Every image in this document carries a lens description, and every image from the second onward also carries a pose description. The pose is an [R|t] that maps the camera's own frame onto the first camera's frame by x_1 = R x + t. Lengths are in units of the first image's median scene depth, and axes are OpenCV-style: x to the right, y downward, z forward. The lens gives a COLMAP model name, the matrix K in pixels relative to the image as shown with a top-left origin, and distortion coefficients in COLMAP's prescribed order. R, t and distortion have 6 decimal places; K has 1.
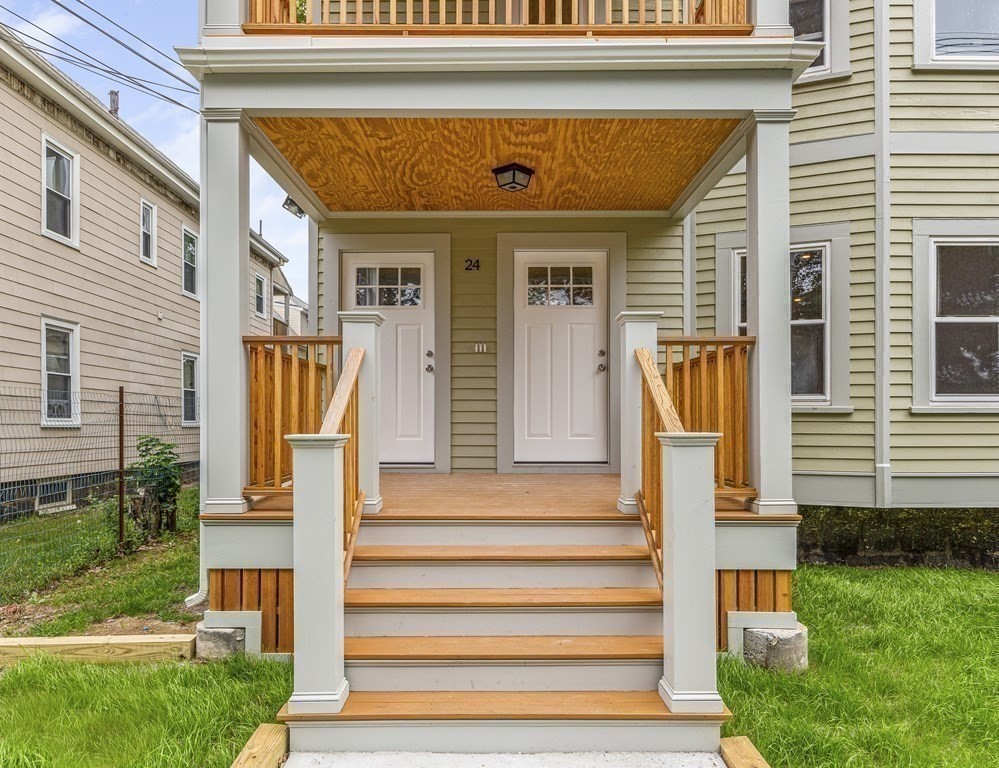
lens RADIAL K [[765.9, 0, 496.7], [0, 765.9, 407.5], [0, 0, 1]] dist [0.009788, 0.000035]
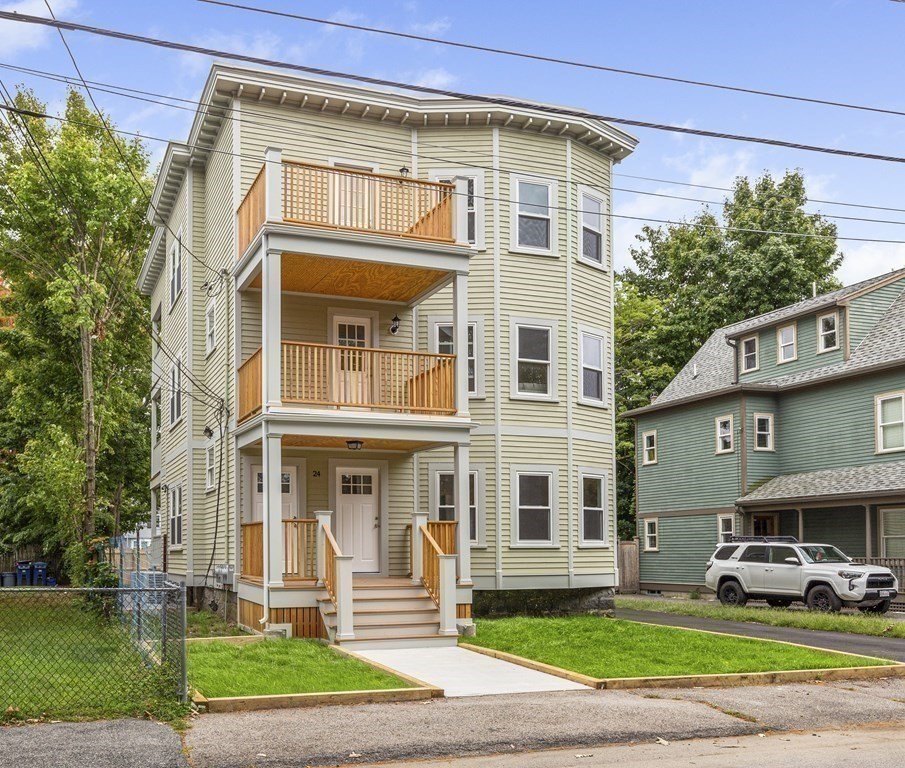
lens RADIAL K [[1003.4, 0, 451.5], [0, 1003.4, 389.6], [0, 0, 1]] dist [-0.067561, 0.000000]
pose [[0.913470, 0.062057, 0.402146, -0.843822], [-0.002316, 0.989079, -0.147369, -0.019469], [-0.406900, 0.133686, 0.903638, -1.679726]]
